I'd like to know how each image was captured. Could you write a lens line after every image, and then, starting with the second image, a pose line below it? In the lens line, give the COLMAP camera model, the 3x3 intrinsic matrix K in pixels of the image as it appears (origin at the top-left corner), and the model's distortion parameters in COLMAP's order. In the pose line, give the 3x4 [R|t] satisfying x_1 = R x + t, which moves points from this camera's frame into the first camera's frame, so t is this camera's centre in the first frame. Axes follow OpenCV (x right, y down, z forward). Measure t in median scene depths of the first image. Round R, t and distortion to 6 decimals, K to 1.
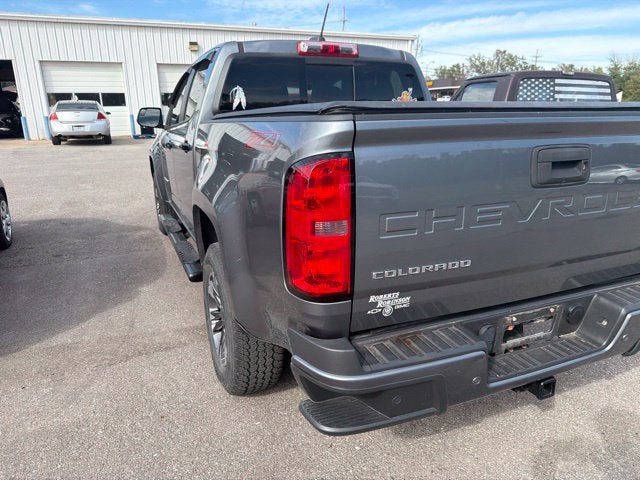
lens RADIAL K [[456.1, 0, 321.5], [0, 456.1, 246.5], [0, 0, 1]] dist [0.019023, -0.024395]
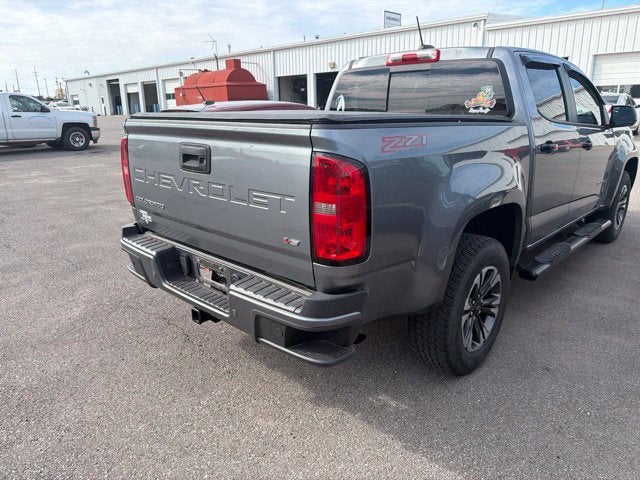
lens RADIAL K [[456.1, 0, 316.8], [0, 456.1, 240.4], [0, 0, 1]] dist [0.019023, -0.024395]
pose [[0.392740, 0.260235, -0.882062, 1.189214], [-0.254538, 0.952419, 0.167659, -0.158203], [0.883723, 0.158672, 0.440292, 0.440229]]
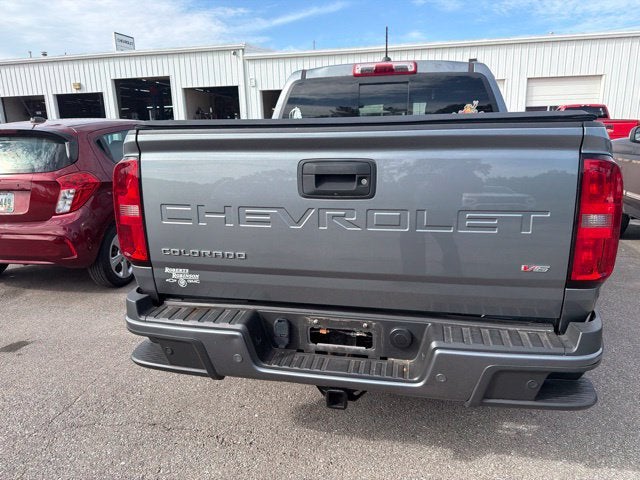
lens RADIAL K [[456.1, 0, 327.8], [0, 456.1, 242.9], [0, 0, 1]] dist [0.019023, -0.024395]
pose [[0.818190, 0.130380, -0.559971, 0.649781], [-0.151296, 0.988447, 0.009079, -0.023021], [0.554685, 0.077293, 0.828463, 0.087330]]
